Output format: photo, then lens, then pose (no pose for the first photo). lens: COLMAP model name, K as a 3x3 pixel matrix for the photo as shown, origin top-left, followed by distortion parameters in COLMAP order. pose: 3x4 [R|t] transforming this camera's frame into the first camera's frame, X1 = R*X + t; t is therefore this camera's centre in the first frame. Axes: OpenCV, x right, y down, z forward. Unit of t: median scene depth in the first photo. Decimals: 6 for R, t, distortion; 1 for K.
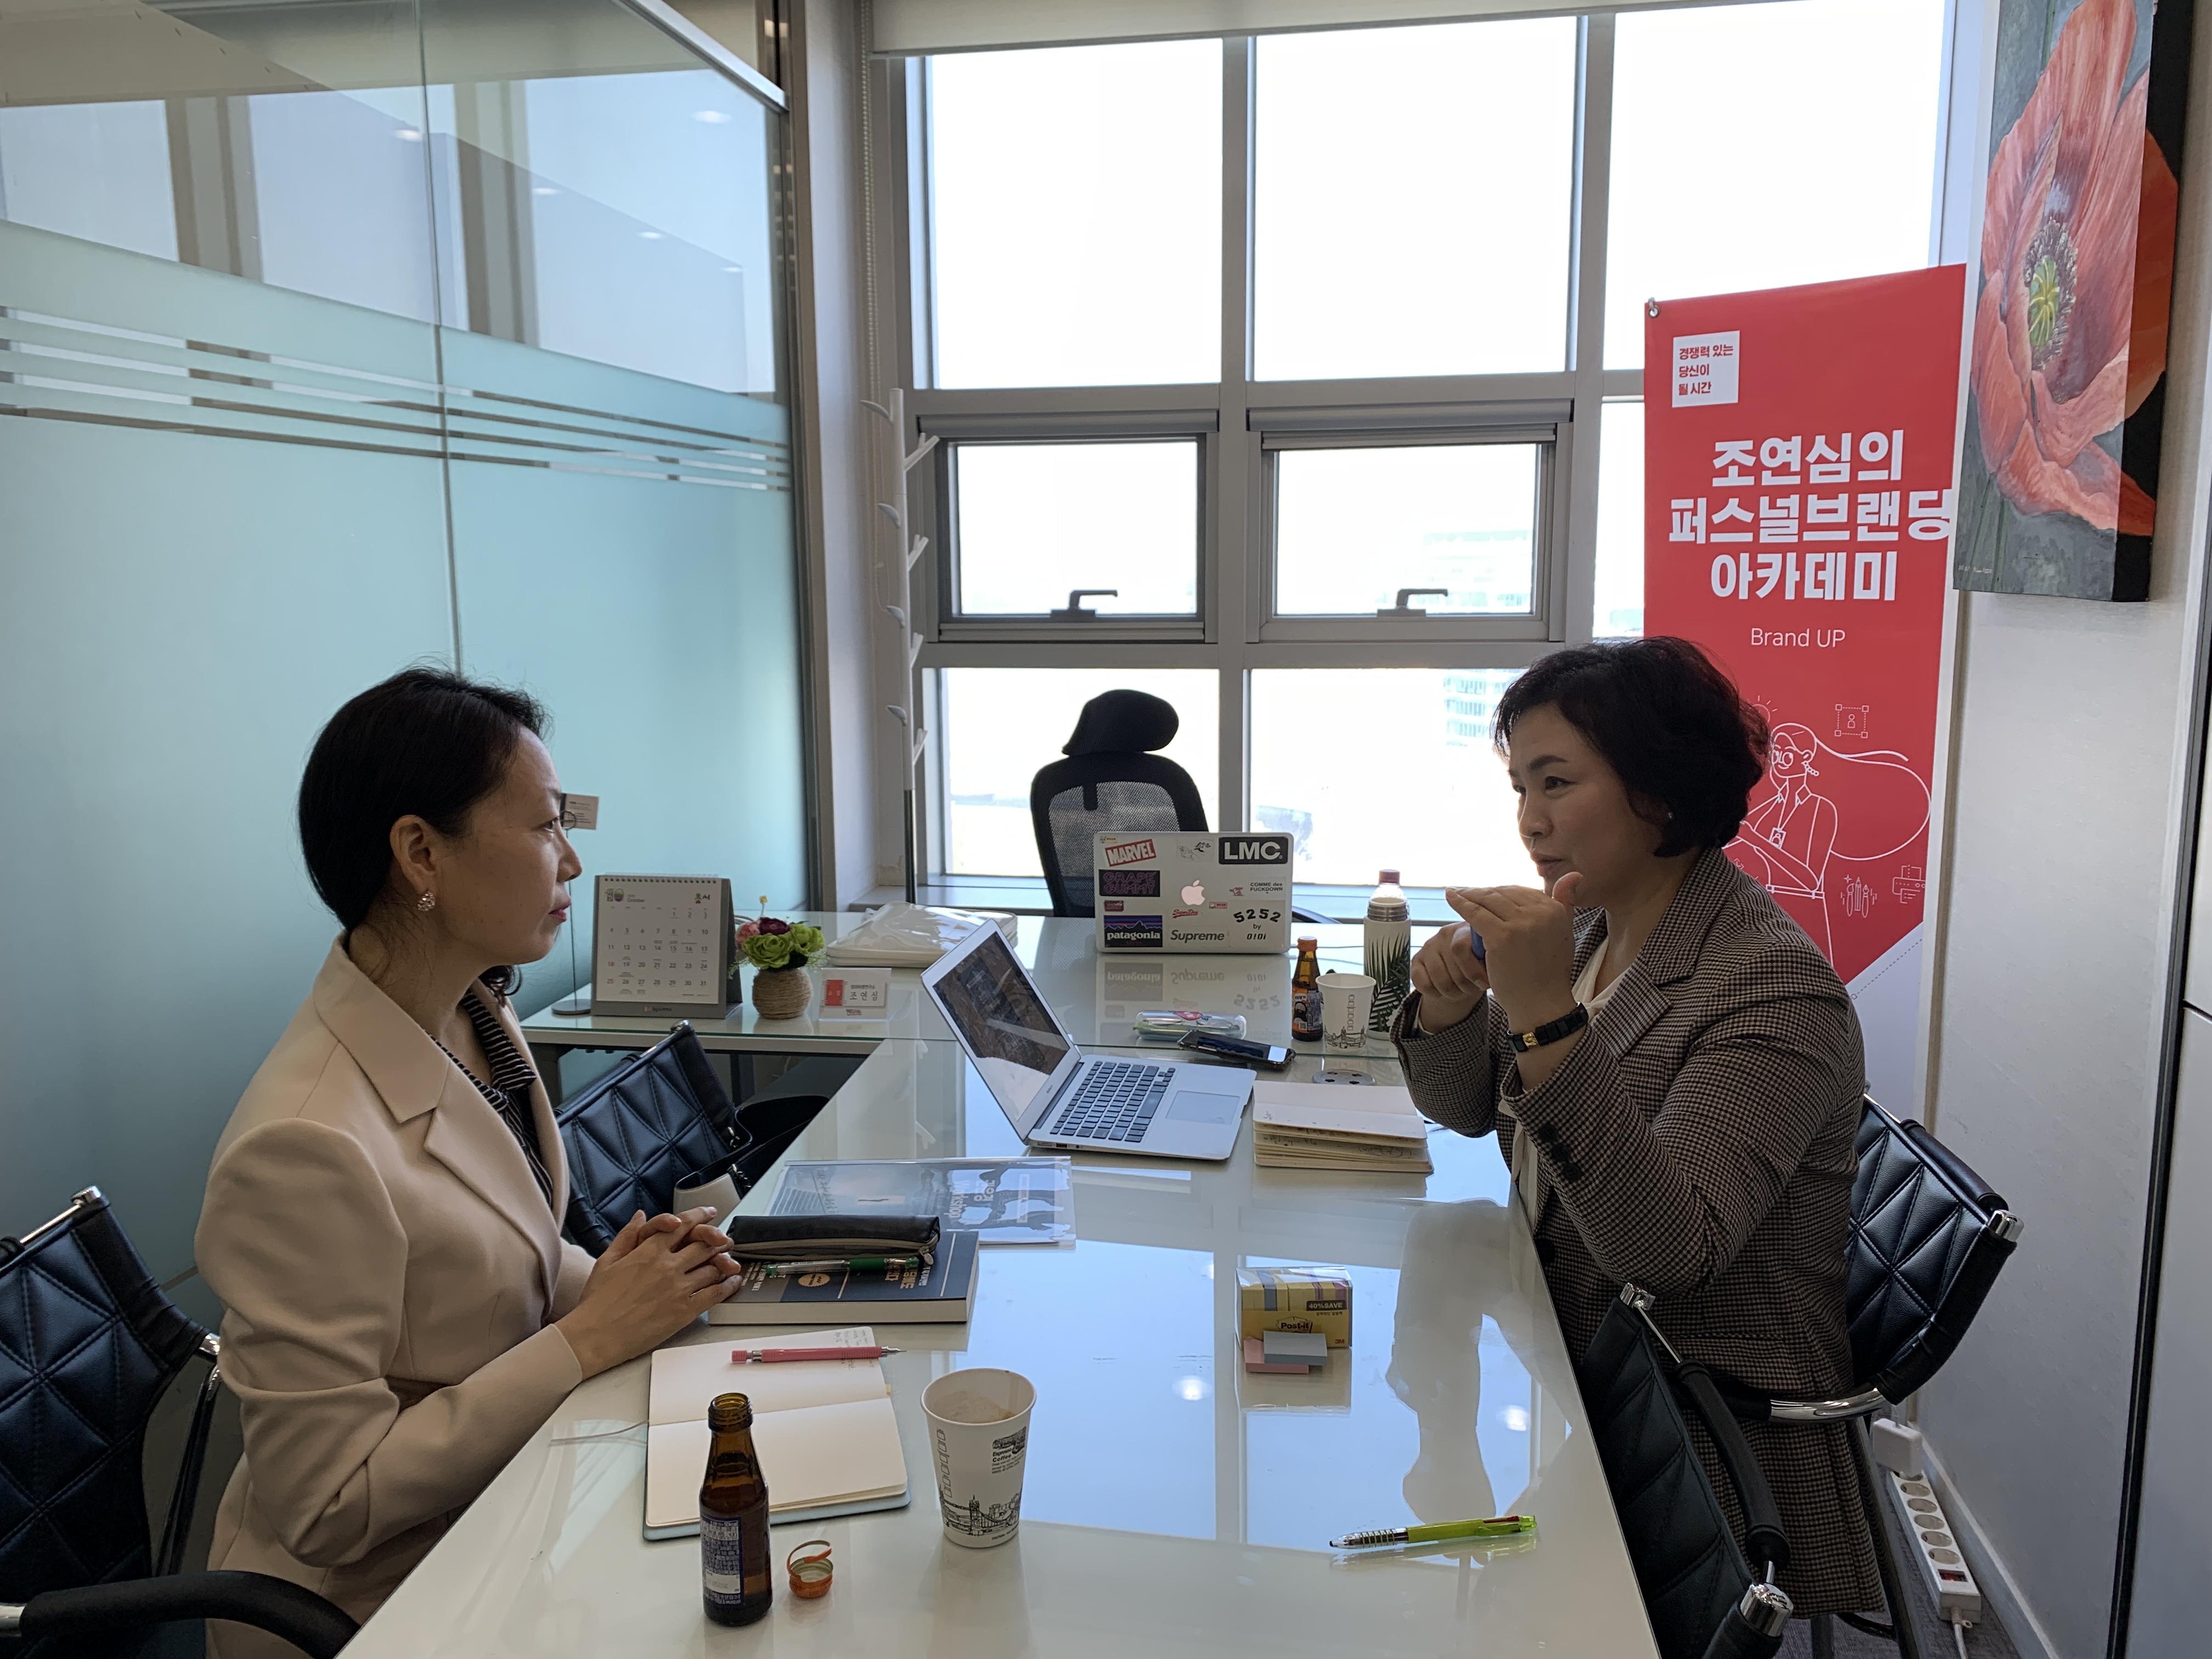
lens RADIAL K [[1646.2, 0, 1104.5], [0, 1646.2, 818.8], [0, 0, 1]] dist [0.006927, -0.001496]
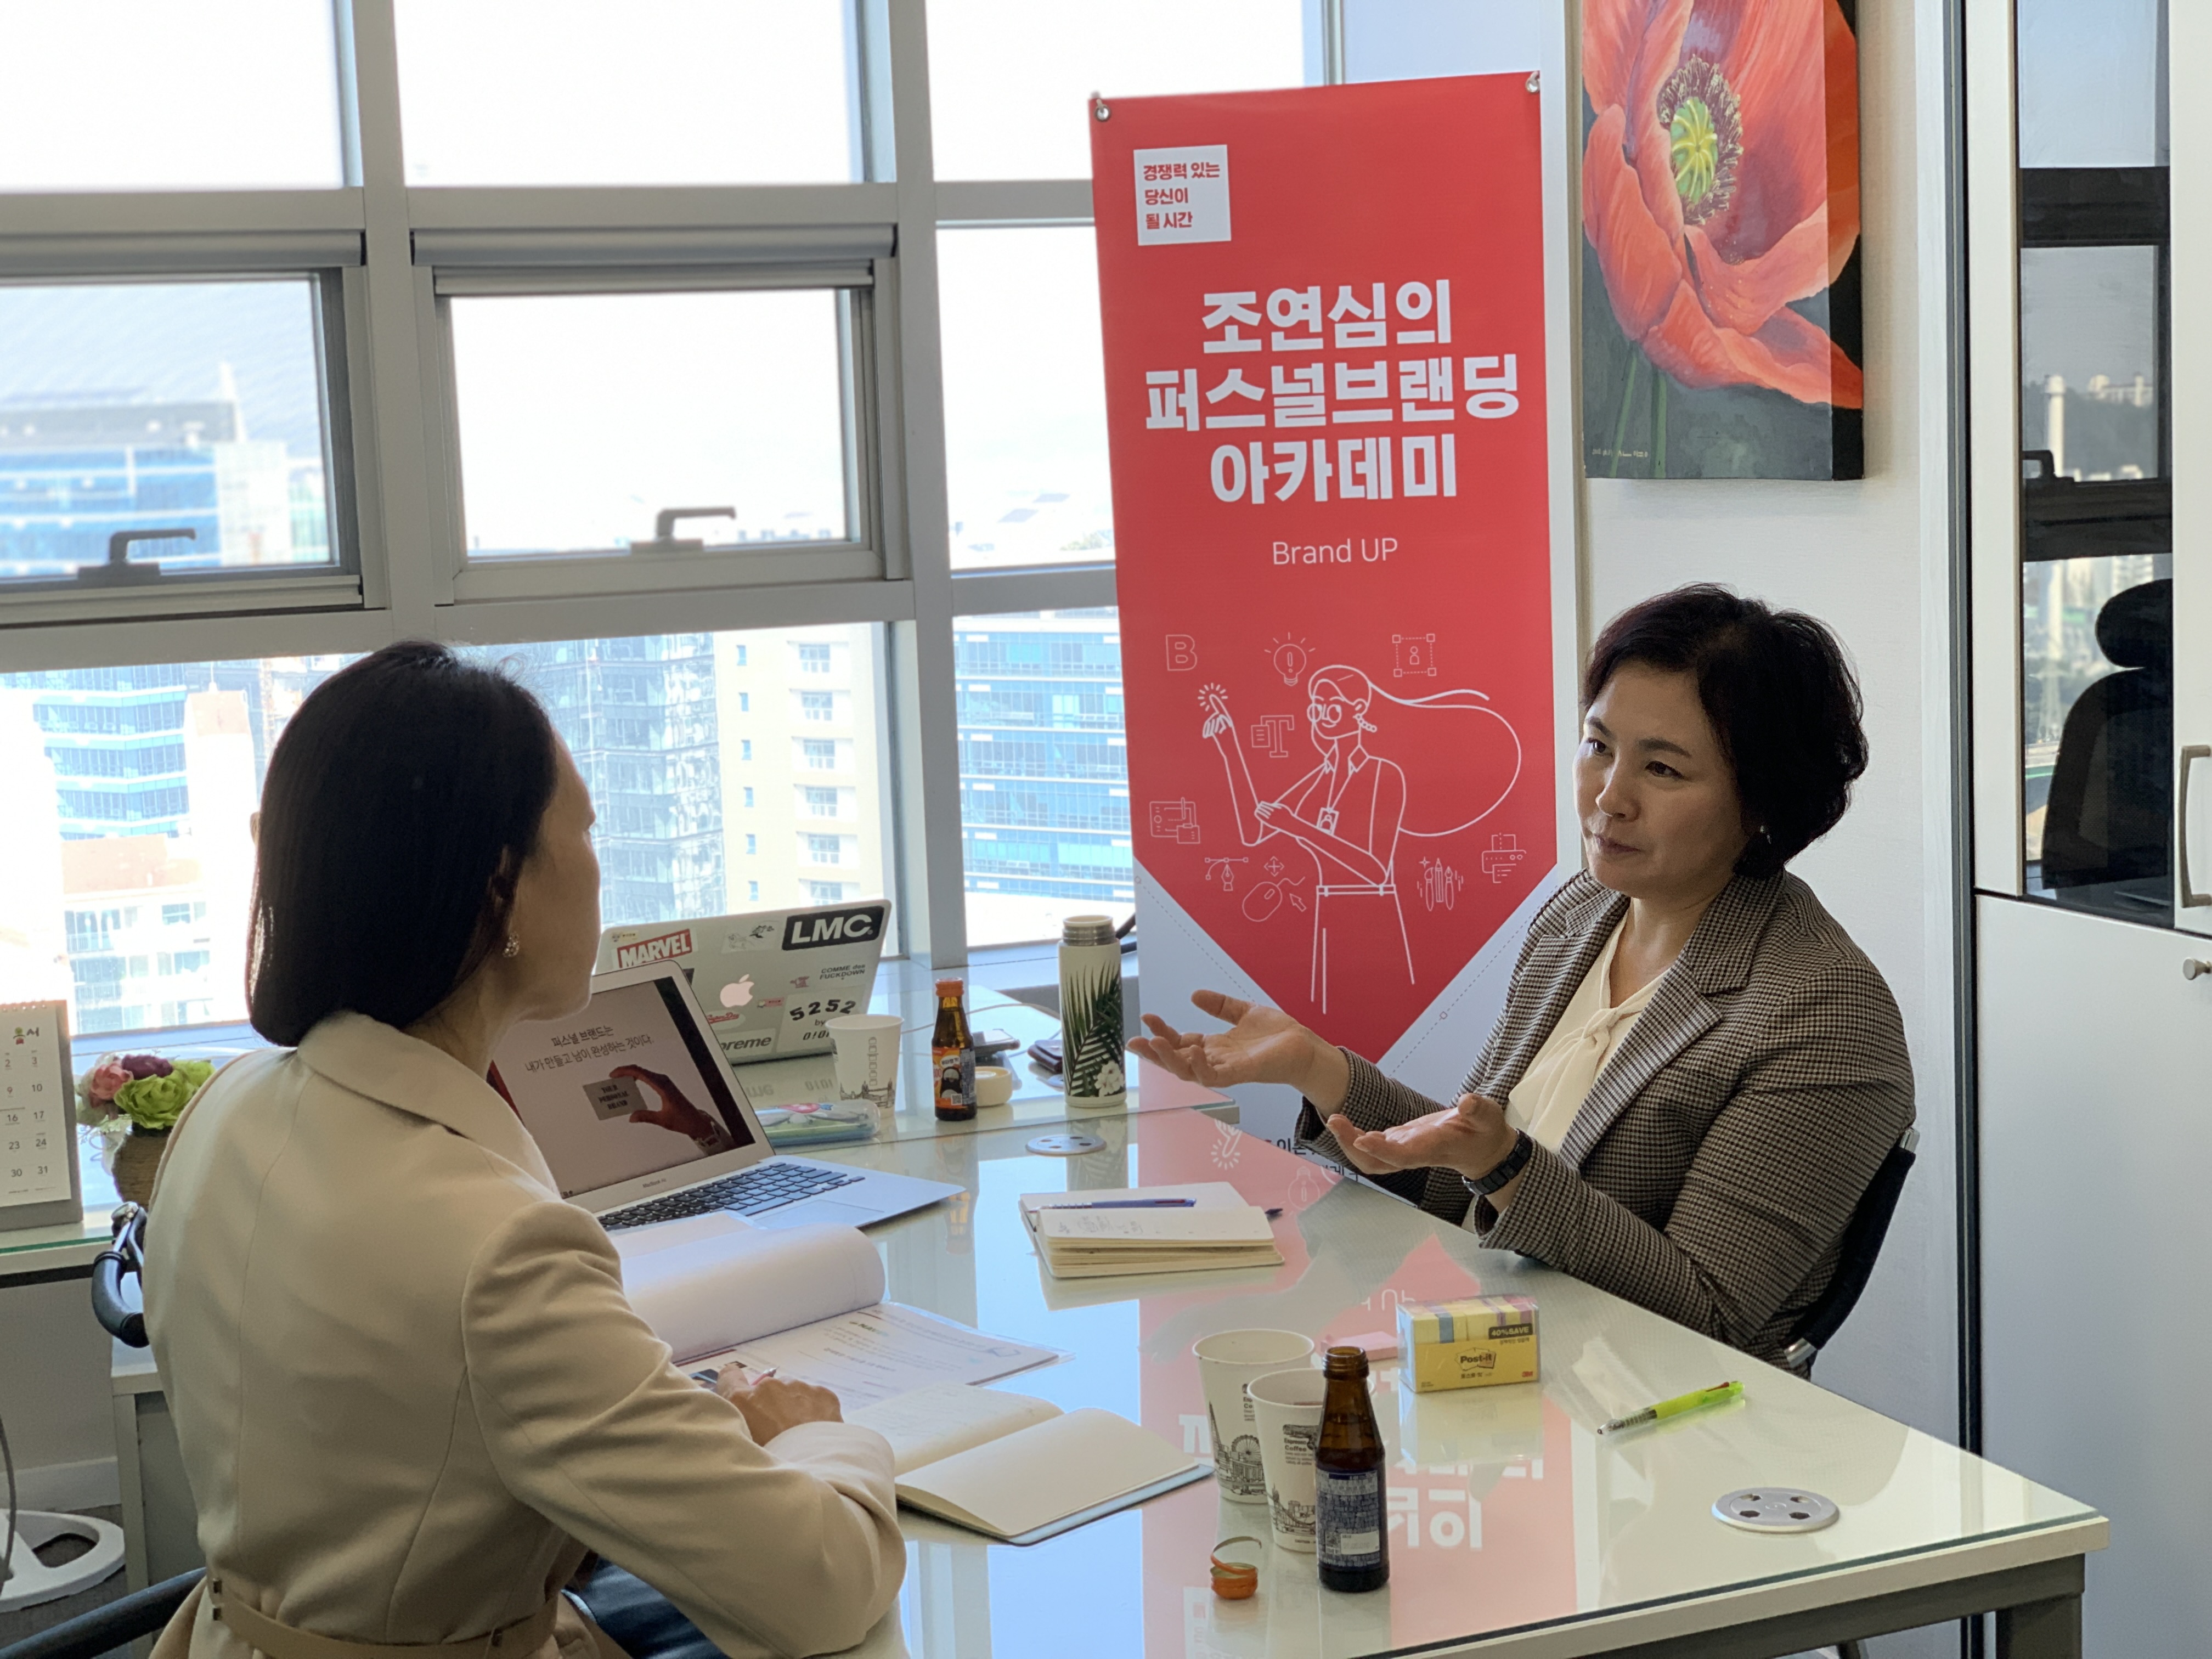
lens RADIAL K [[3347.4, 0, 1109.1], [0, 3347.4, 830.8], [0, 0, 1]] dist [0.046972, 0.000000]
pose [[0.856846, -0.084529, 0.508596, -0.466203], [0.109346, 0.993821, -0.019045, 0.035821], [-0.503844, 0.071932, 0.860795, -0.261985]]
